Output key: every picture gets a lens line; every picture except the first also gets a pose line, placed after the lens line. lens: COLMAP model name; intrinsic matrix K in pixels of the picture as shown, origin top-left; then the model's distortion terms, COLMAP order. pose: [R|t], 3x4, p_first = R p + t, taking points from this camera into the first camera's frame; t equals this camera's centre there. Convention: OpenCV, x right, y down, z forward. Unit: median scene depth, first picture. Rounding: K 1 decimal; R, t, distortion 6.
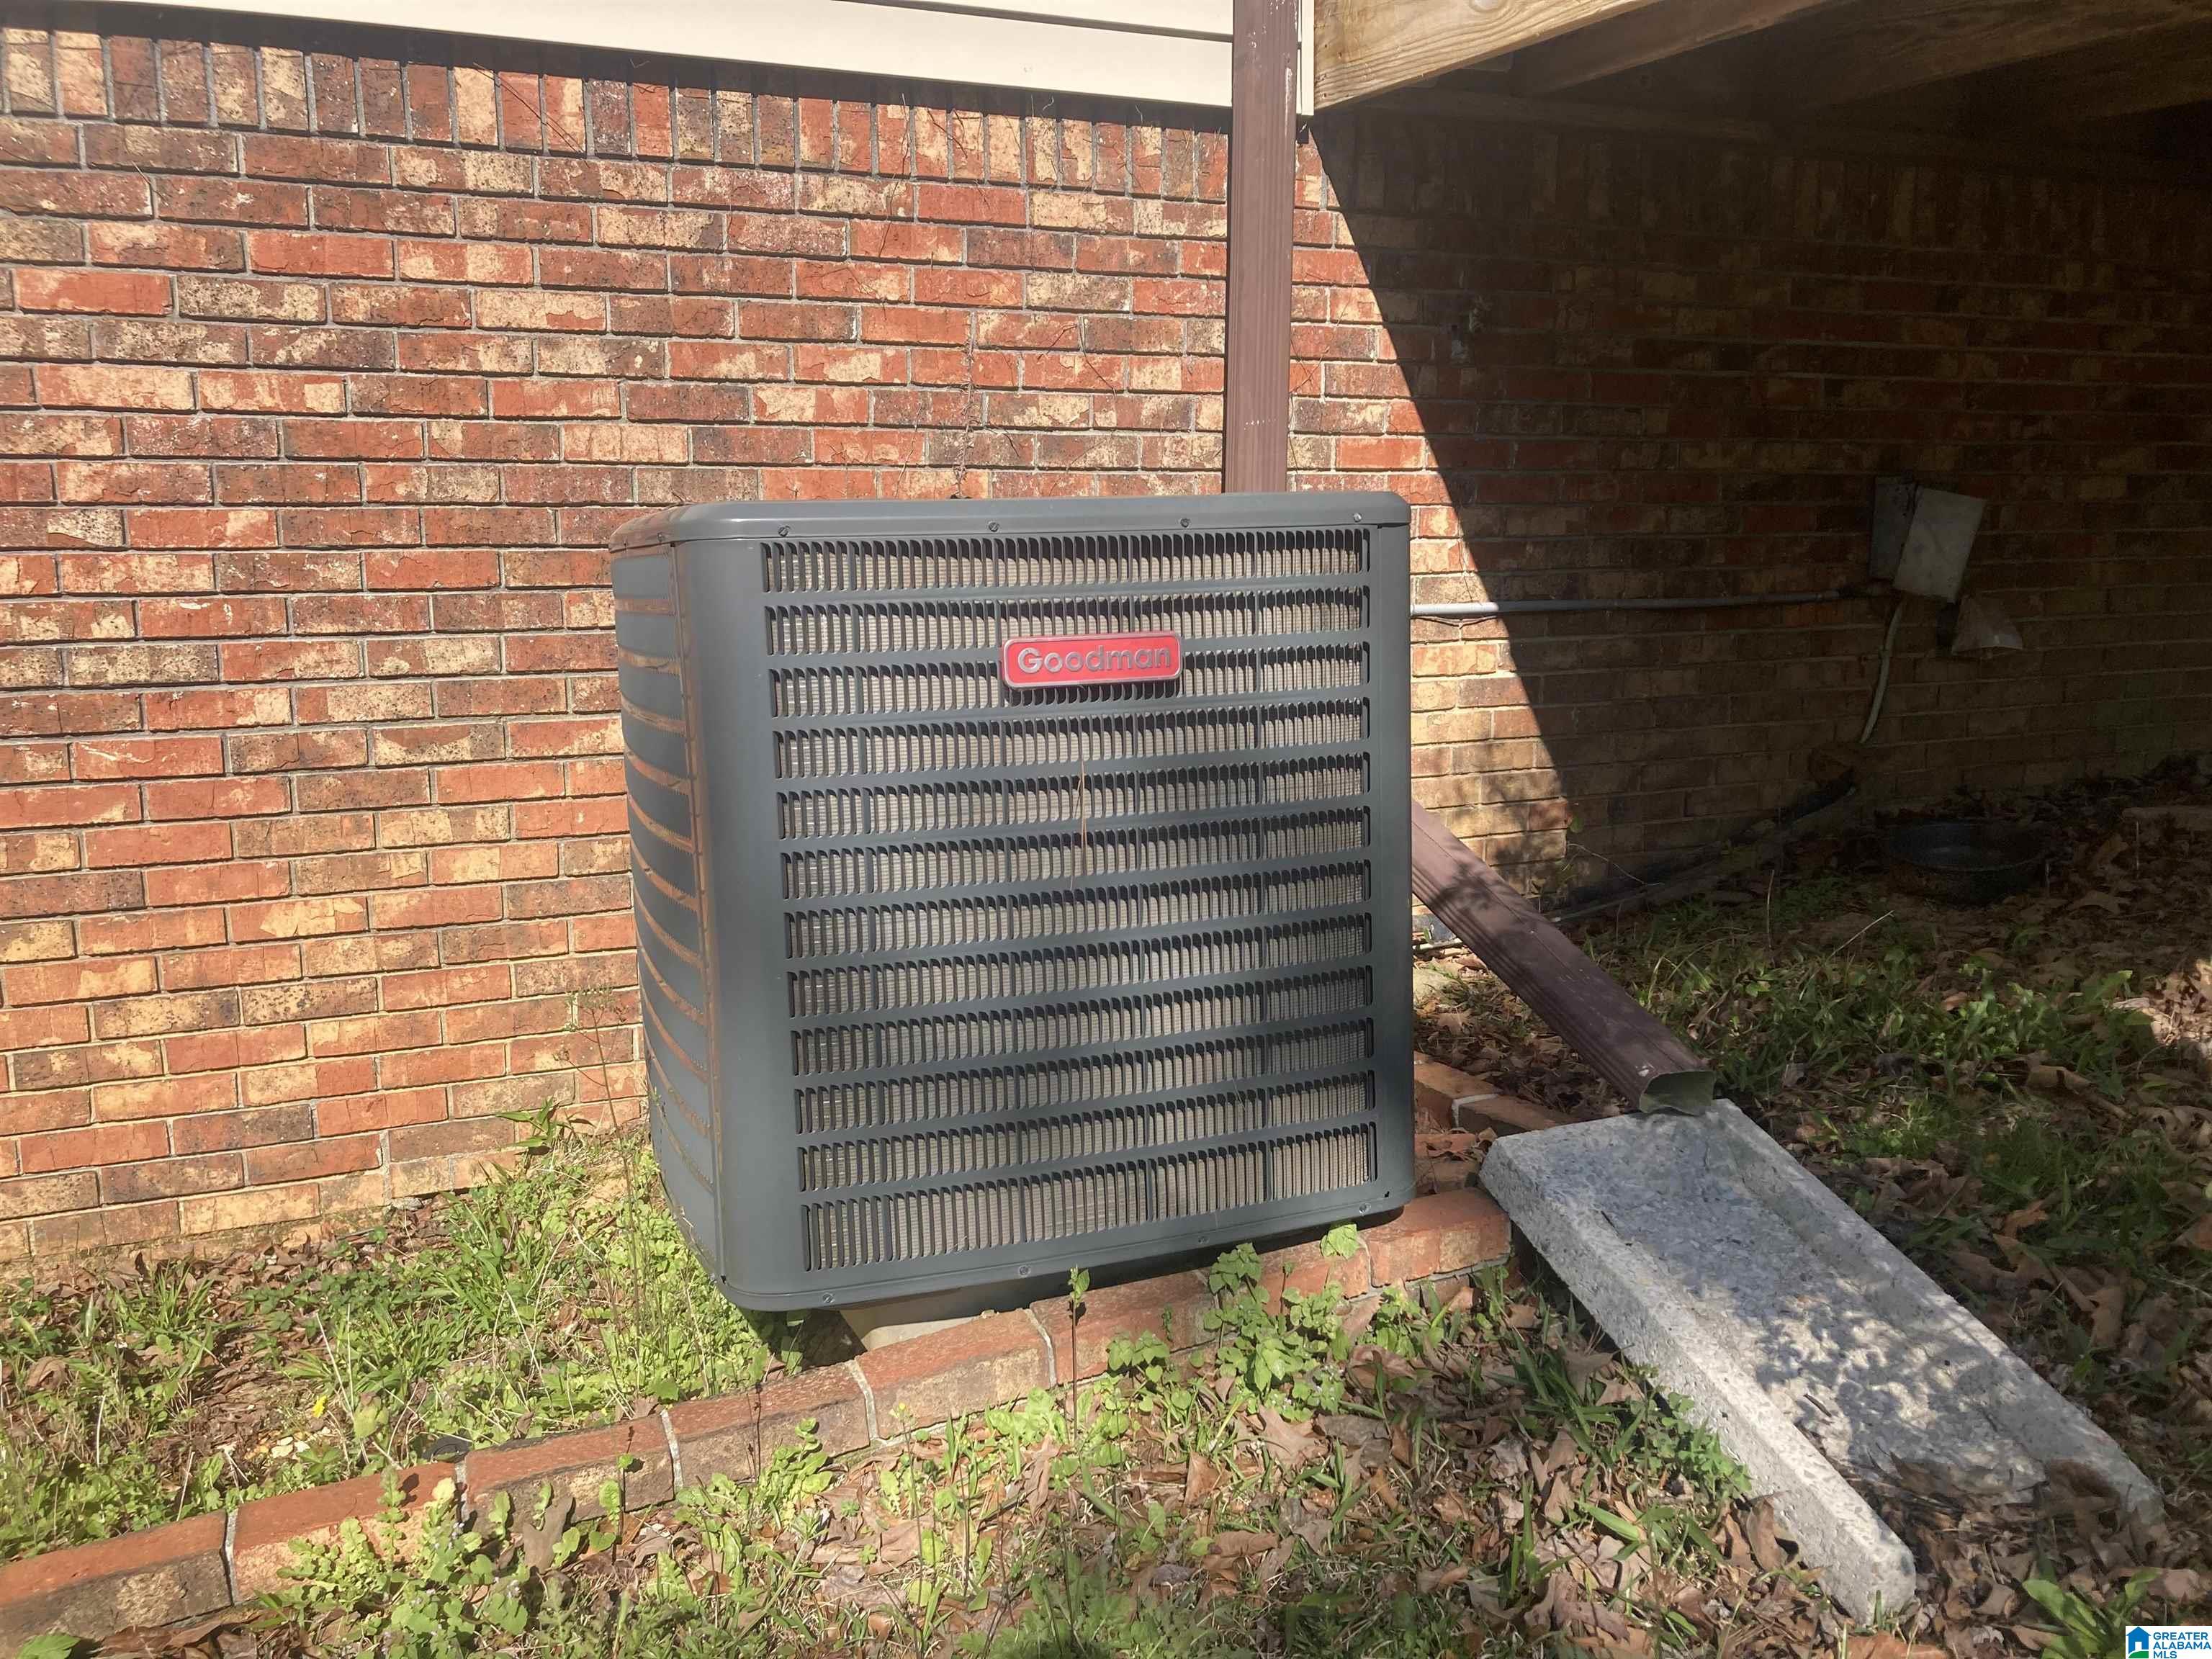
lens RADIAL K [[1823.3, 0, 1114.0], [0, 1823.3, 834.1], [0, 0, 1]] dist [0.014355, -0.003922]
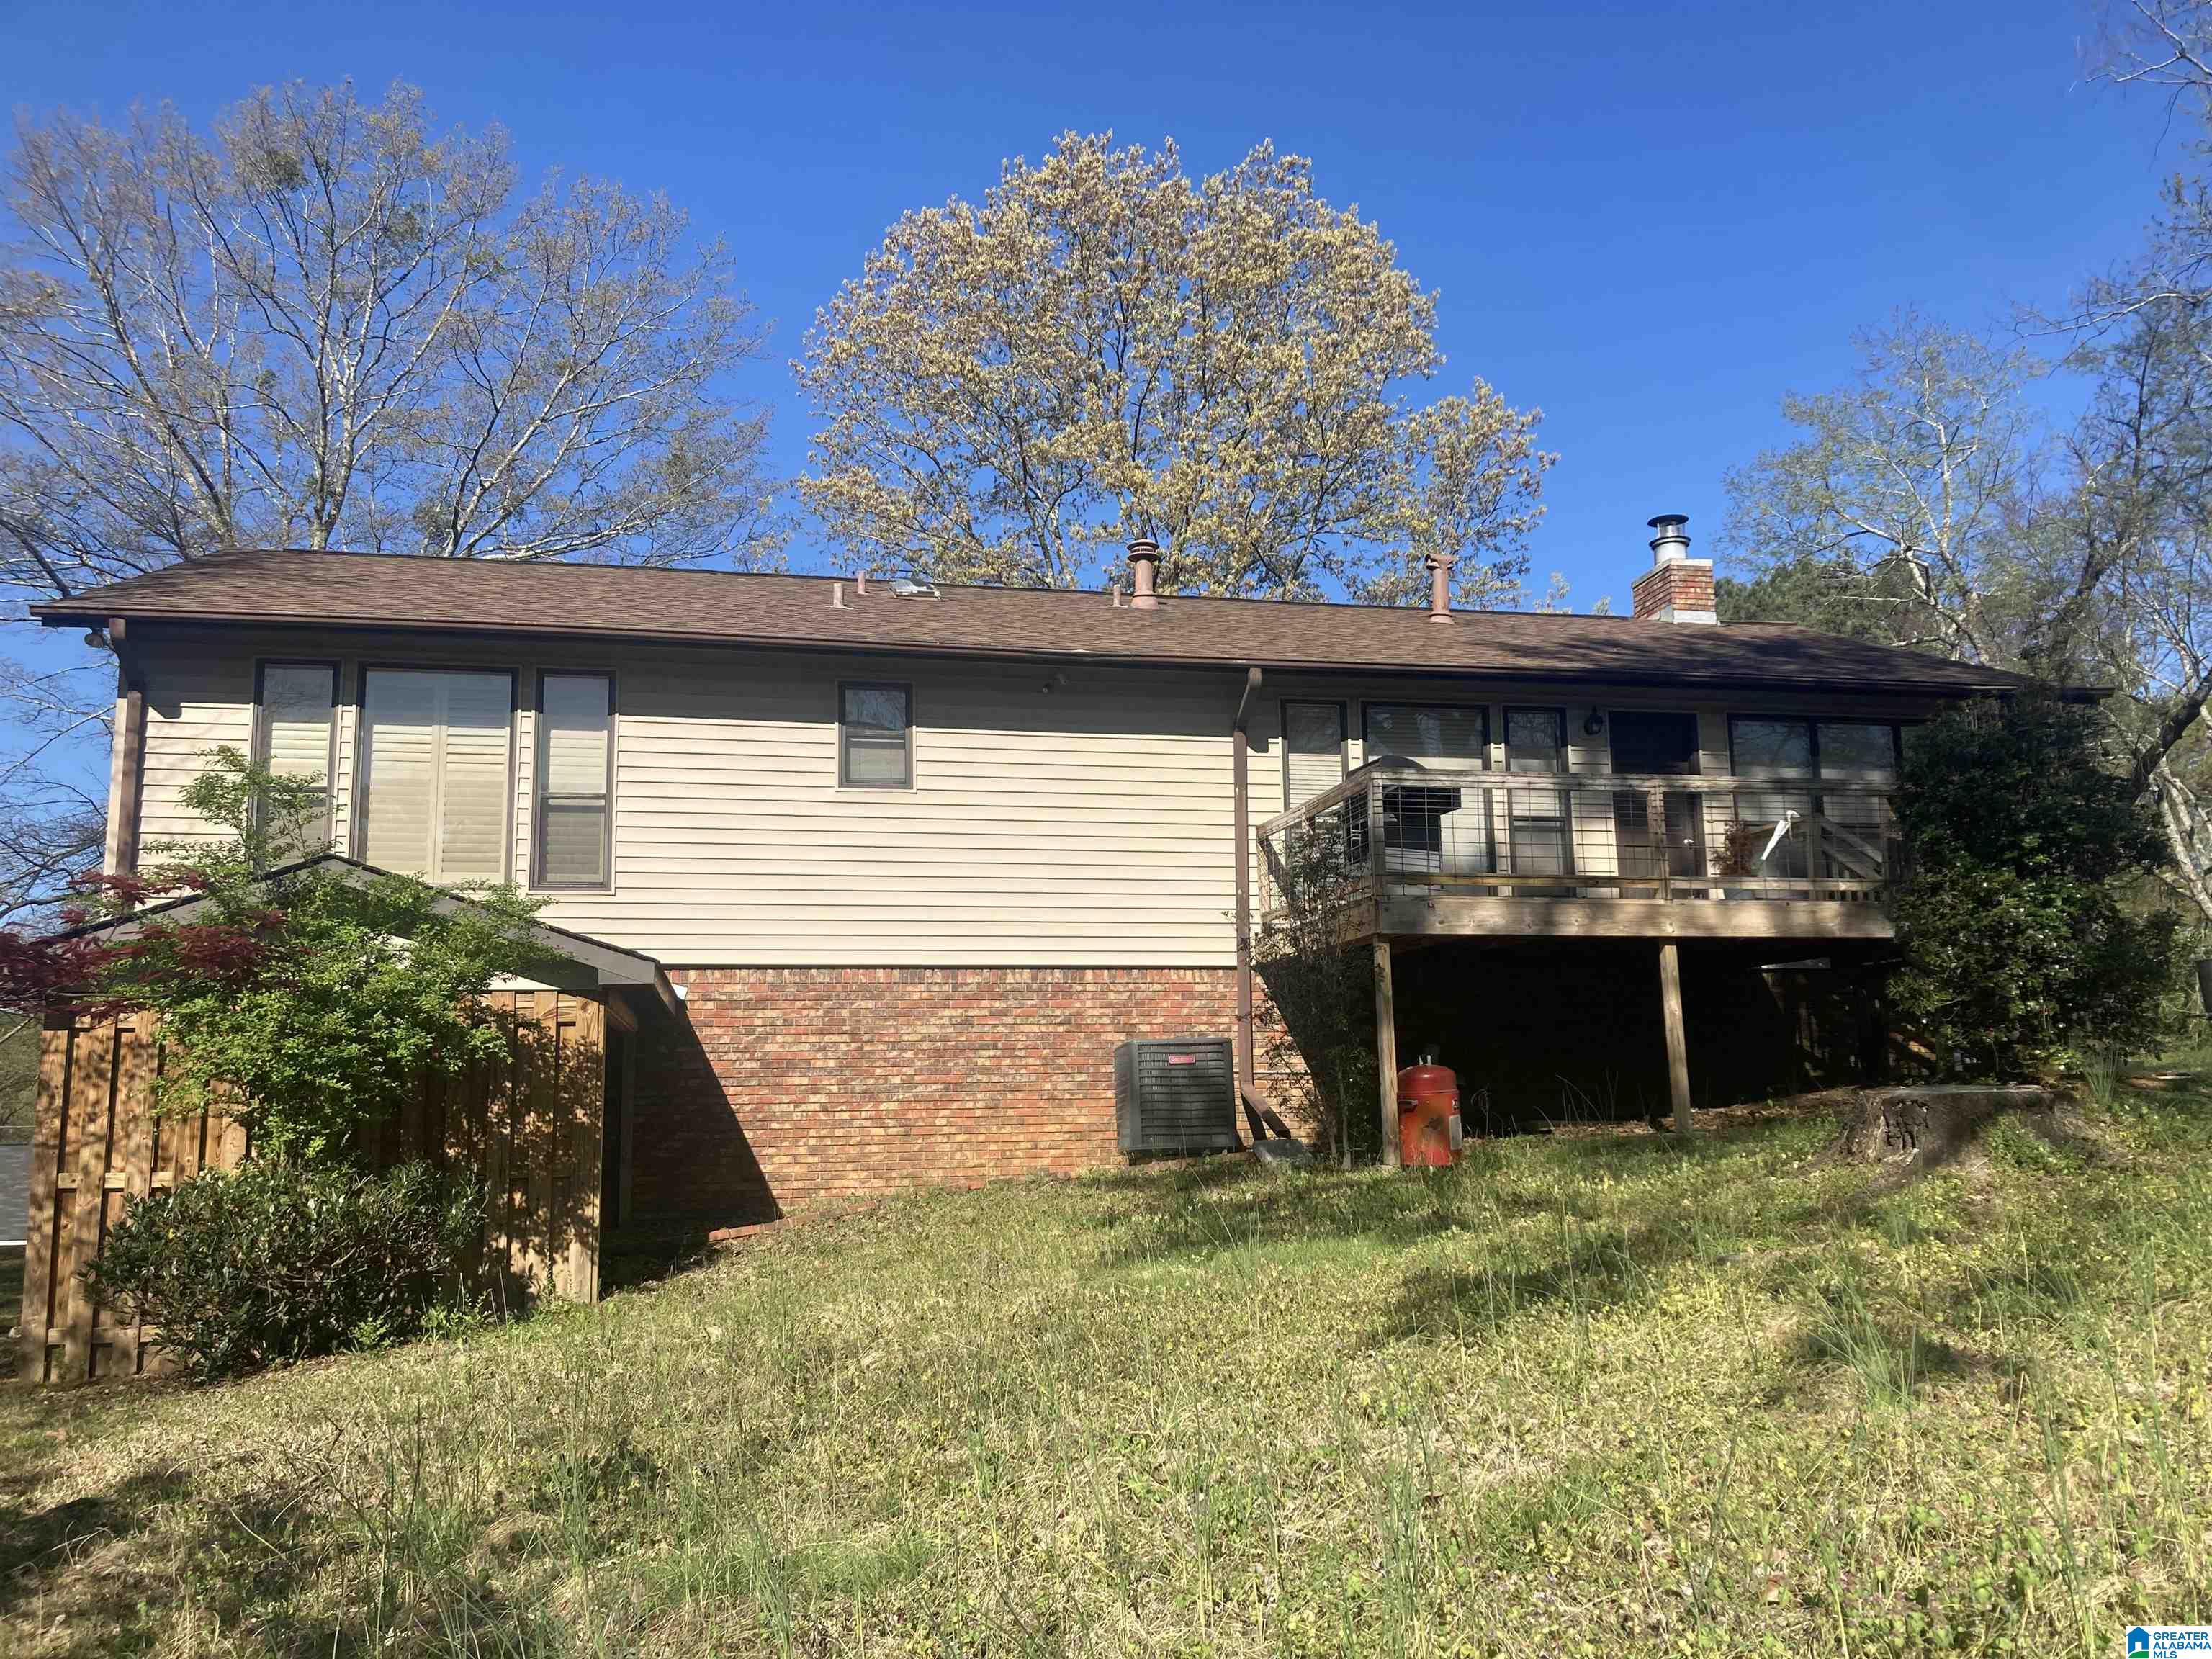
lens RADIAL K [[1823.3, 0, 1108.8], [0, 1823.3, 828.7], [0, 0, 1]] dist [0.014355, -0.003922]
pose [[0.975932, -0.051575, -0.211887, 0.845891], [-0.023835, 0.940584, -0.338724, 0.984176], [0.216767, 0.335622, 0.916717, -3.942365]]
